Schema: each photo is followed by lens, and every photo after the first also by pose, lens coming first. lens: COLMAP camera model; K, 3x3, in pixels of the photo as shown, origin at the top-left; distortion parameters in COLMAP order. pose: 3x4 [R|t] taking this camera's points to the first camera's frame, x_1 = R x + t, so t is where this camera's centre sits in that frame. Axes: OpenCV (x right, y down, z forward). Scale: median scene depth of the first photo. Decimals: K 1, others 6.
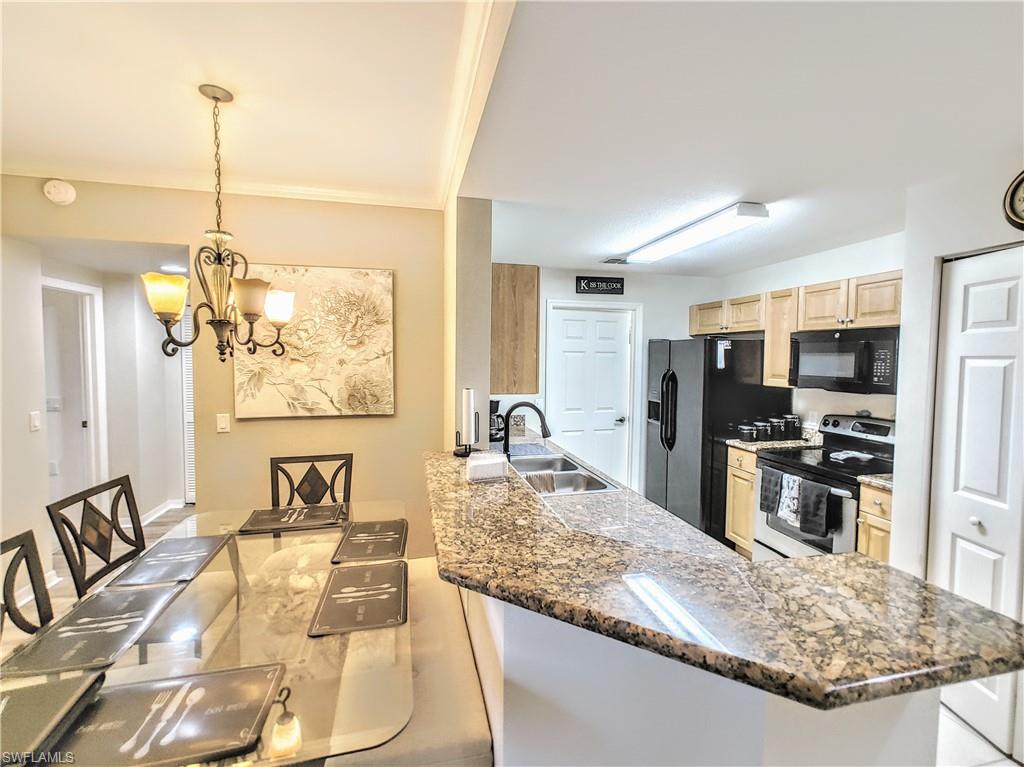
lens RADIAL K [[448.2, 0, 510.3], [0, 448.2, 377.1], [0, 0, 1]] dist [0.001554, 0.000571]
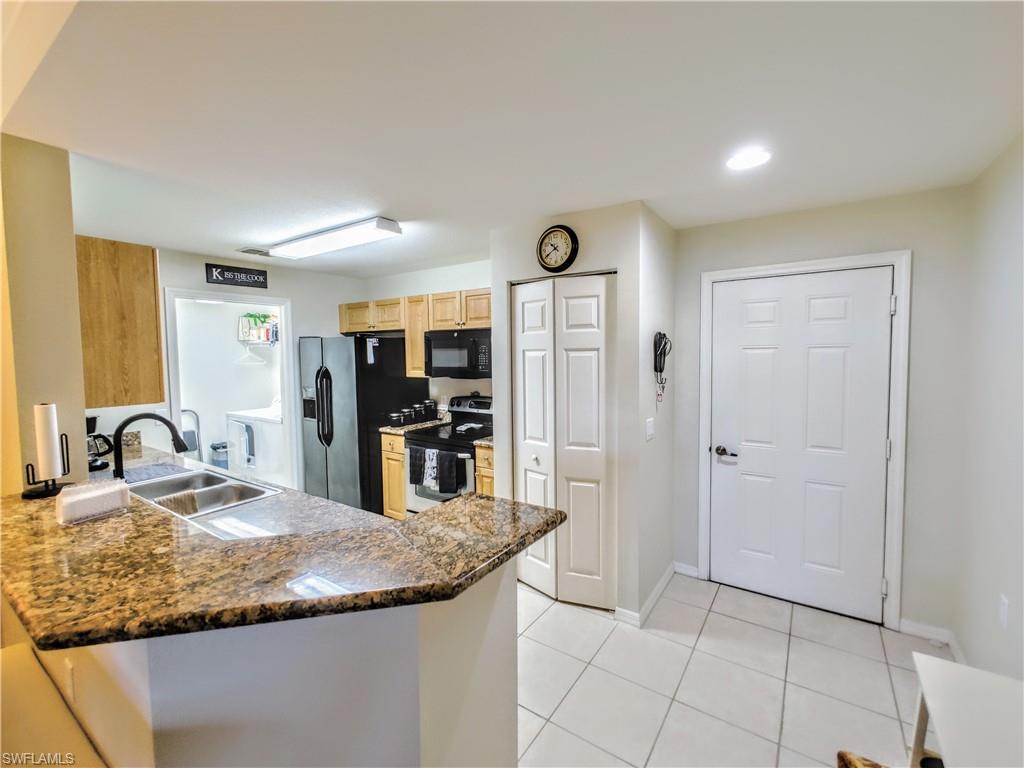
lens RADIAL K [[446.4, 0, 513.2], [0, 446.4, 377.7], [0, 0, 1]] dist [0.001957, 0.000607]
pose [[0.733056, -0.057231, 0.677757, -0.026066], [0.050977, 0.998274, 0.029160, 0.001054], [-0.678256, 0.013175, 0.734708, -0.056786]]
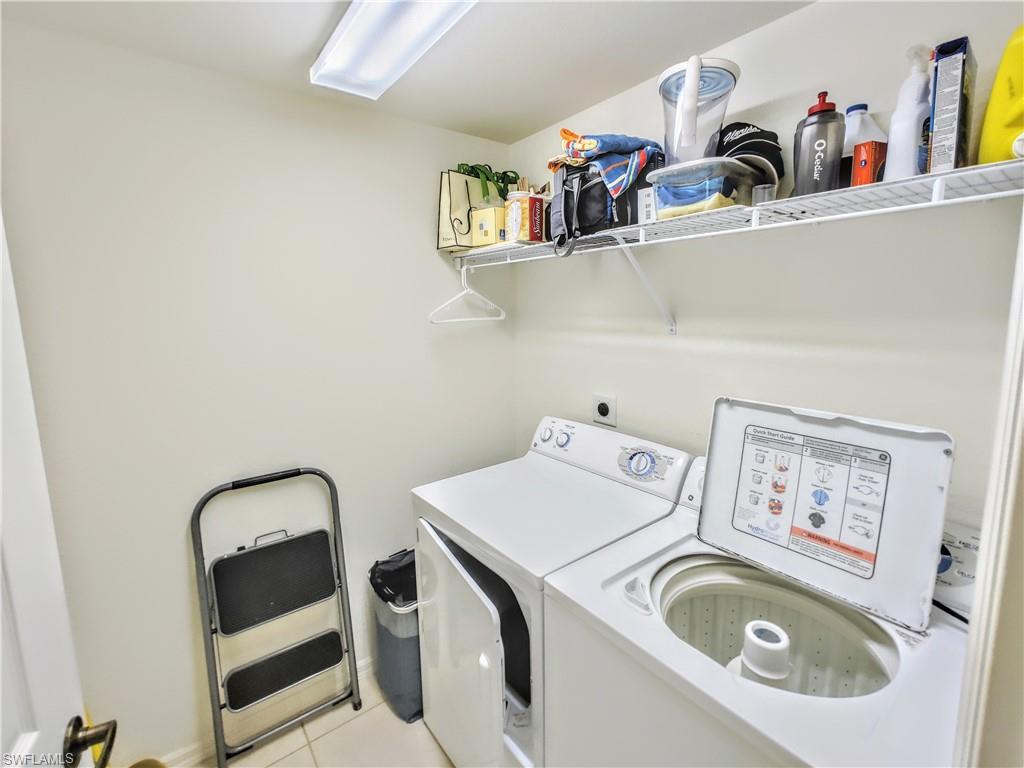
lens RADIAL K [[452.9, 0, 516.0], [0, 452.9, 377.4], [0, 0, 1]] dist [0.002184, 0.000557]
pose [[0.904463, -0.084798, 0.418037, 0.198607], [0.044884, 0.993520, 0.104422, -0.038378], [-0.424183, -0.075683, 0.902408, 1.306043]]
